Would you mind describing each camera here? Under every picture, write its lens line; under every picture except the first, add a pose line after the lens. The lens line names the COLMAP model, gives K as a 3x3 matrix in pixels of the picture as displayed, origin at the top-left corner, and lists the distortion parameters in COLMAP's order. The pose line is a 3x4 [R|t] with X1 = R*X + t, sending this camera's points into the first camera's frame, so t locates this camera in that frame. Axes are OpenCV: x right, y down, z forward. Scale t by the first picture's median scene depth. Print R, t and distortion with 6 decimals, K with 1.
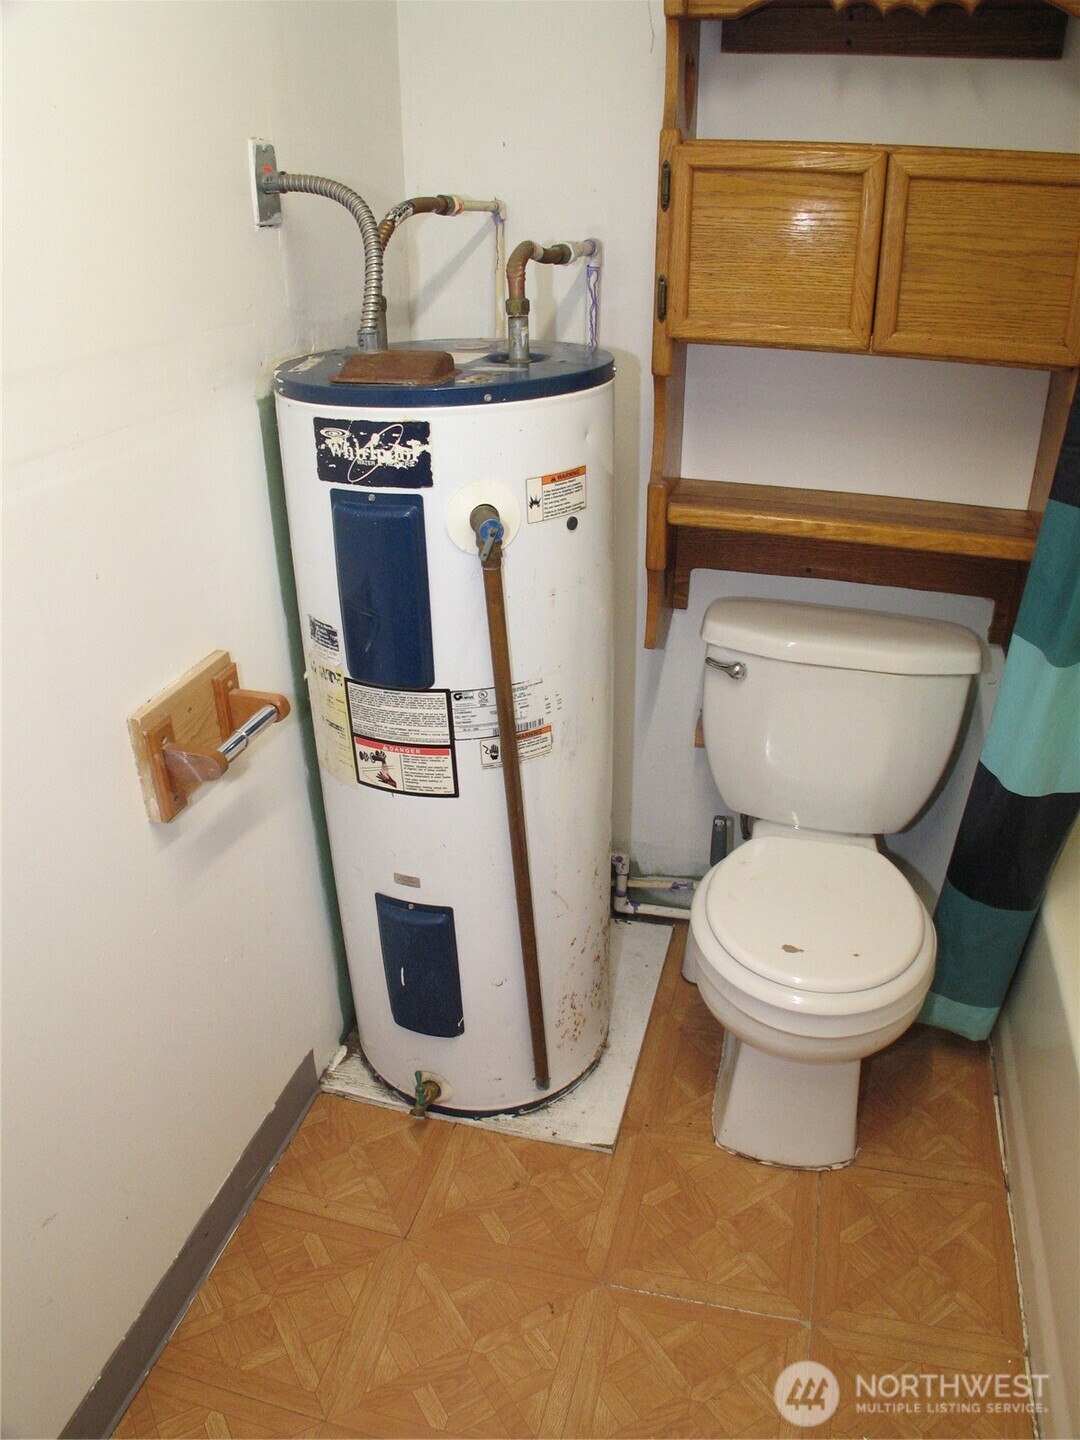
lens RADIAL K [[1057.6, 0, 540.6], [0, 1057.6, 727.8], [0, 0, 1]] dist [-0.205296, 0.089120]
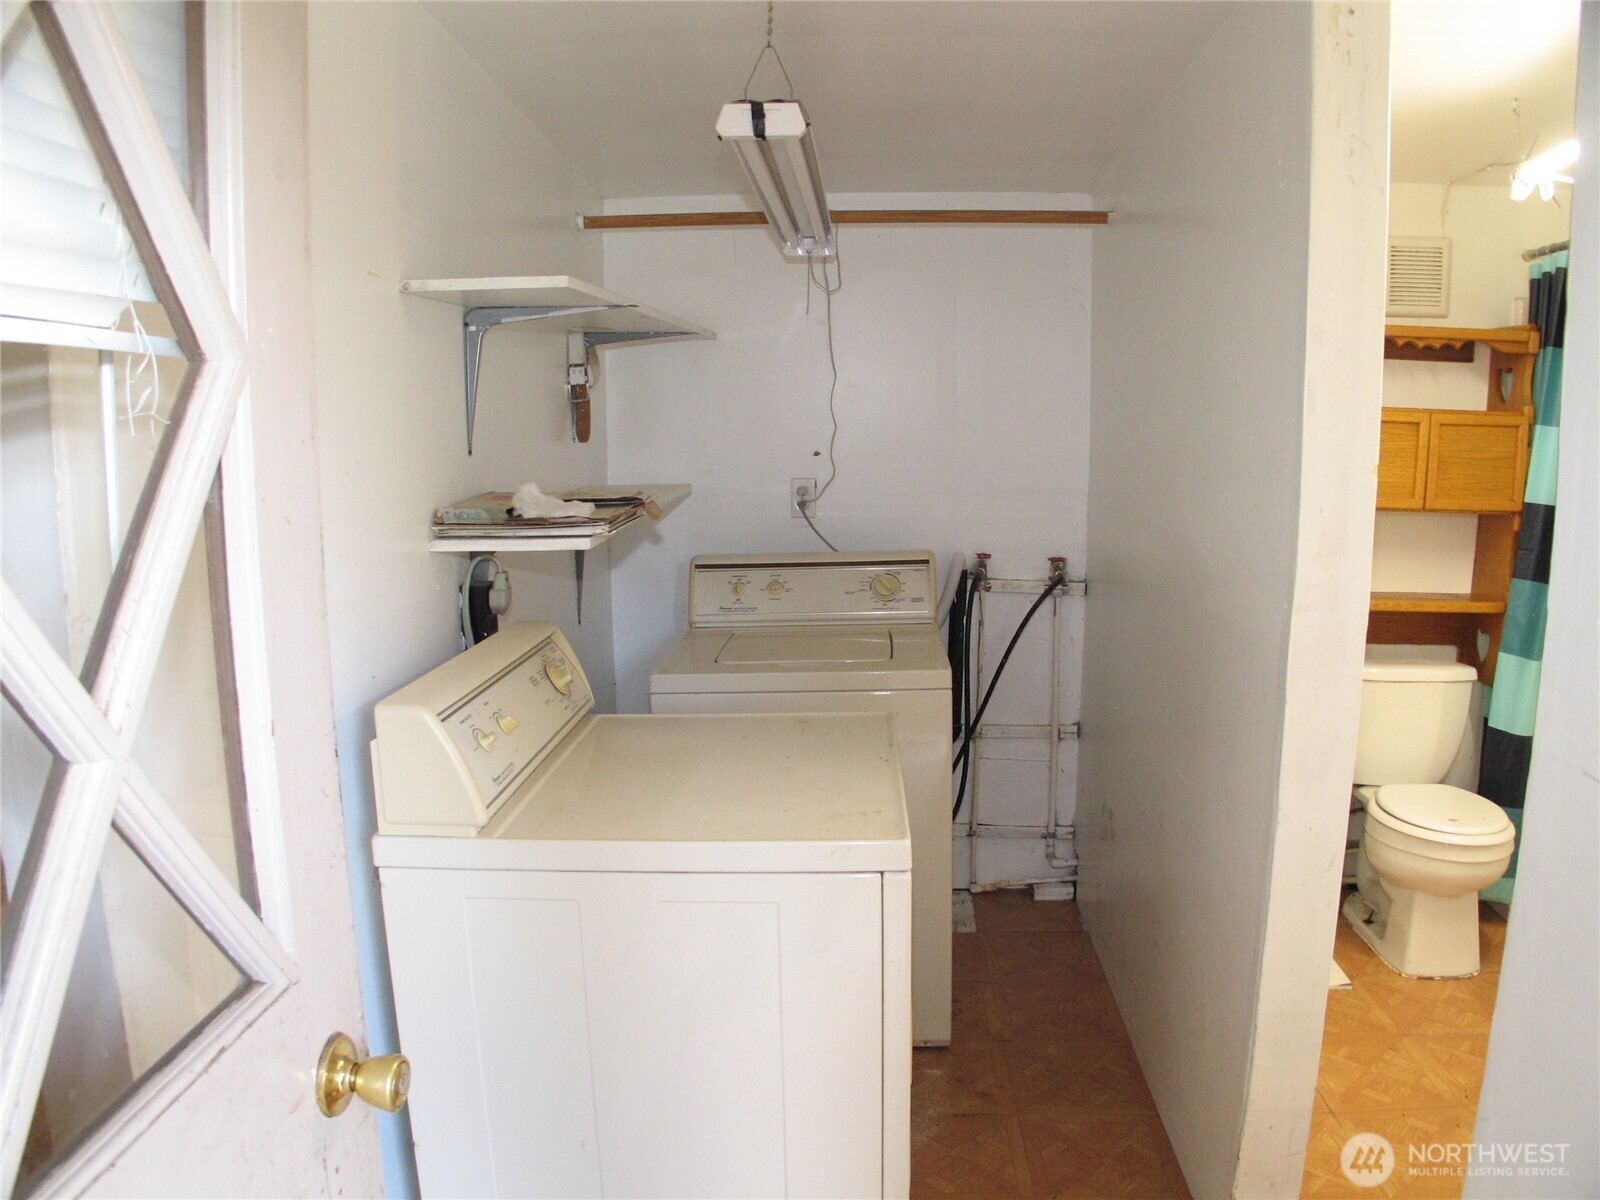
lens RADIAL K [[1175.1, 0, 773.5], [0, 1175.1, 602.3], [0, 0, 1]] dist [-0.205296, 0.089120]
pose [[0.982133, -0.029612, 0.185845, -1.303577], [0.084406, 0.951955, -0.294375, 0.318291], [-0.168199, 0.304802, 0.937446, -0.731719]]
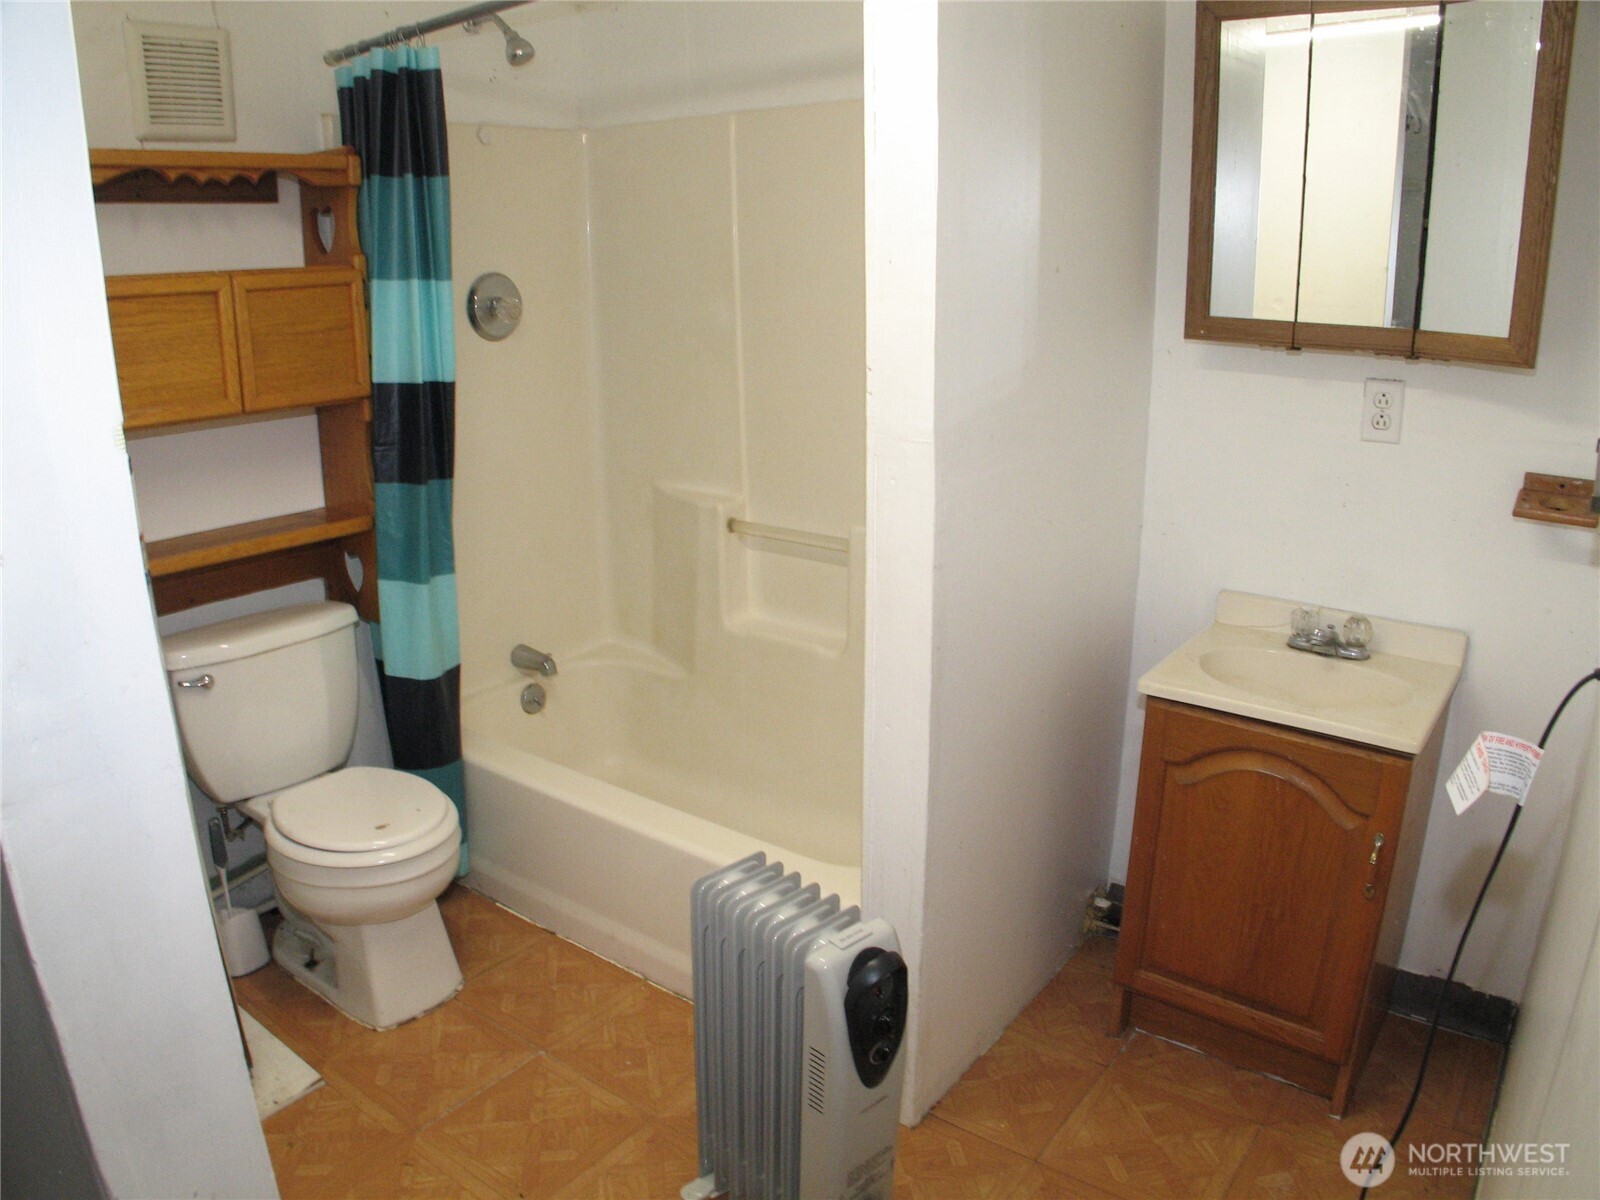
lens RADIAL K [[1175.1, 0, 807.7], [0, 1175.1, 598.1], [0, 0, 1]] dist [-0.205296, 0.089120]
pose [[0.379297, -0.261039, 0.887689, -0.802063], [0.429061, 0.899617, 0.081215, 0.064092], [-0.819781, 0.350068, 0.453224, -0.241845]]
